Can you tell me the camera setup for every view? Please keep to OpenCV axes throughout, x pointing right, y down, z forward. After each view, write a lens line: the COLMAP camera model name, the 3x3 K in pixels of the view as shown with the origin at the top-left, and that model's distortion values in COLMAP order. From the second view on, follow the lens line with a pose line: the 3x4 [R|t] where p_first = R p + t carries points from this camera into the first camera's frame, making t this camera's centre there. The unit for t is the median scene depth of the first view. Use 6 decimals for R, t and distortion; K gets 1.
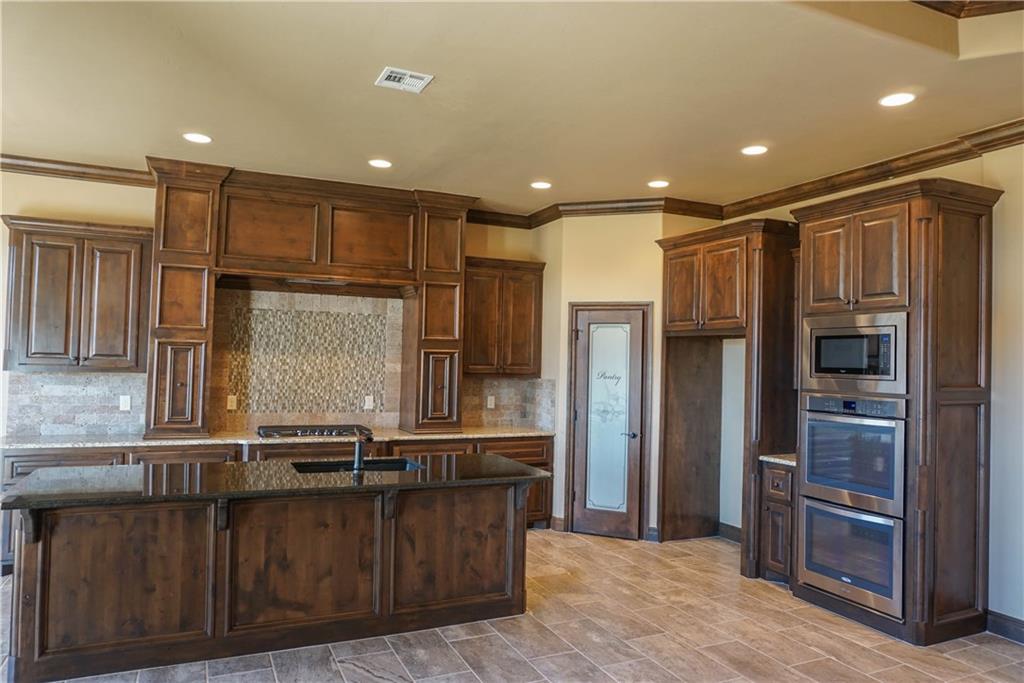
lens RADIAL K [[690.6, 0, 511.2], [0, 690.6, 342.0], [0, 0, 1]] dist [-0.043116, 0.033700]
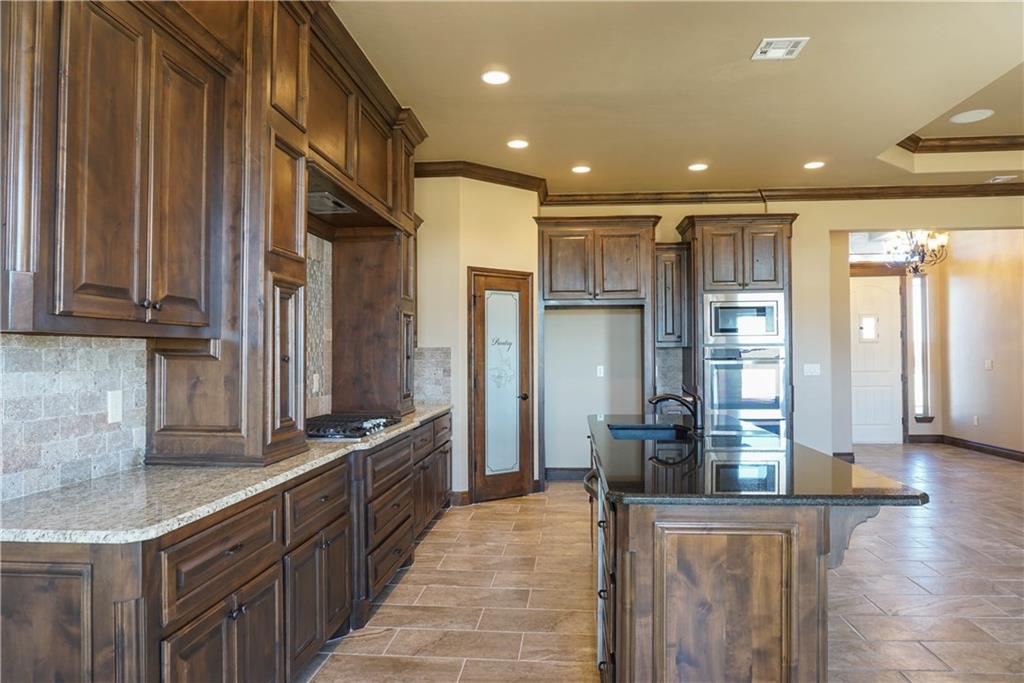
lens RADIAL K [[690.6, 0, 511.2], [0, 690.6, 342.3], [0, 0, 1]] dist [-0.043116, 0.033700]
pose [[0.488318, -0.010539, 0.872602, -0.751925], [-0.007264, 0.999843, 0.016141, 0.033405], [-0.872635, -0.014221, 0.488165, 0.492636]]
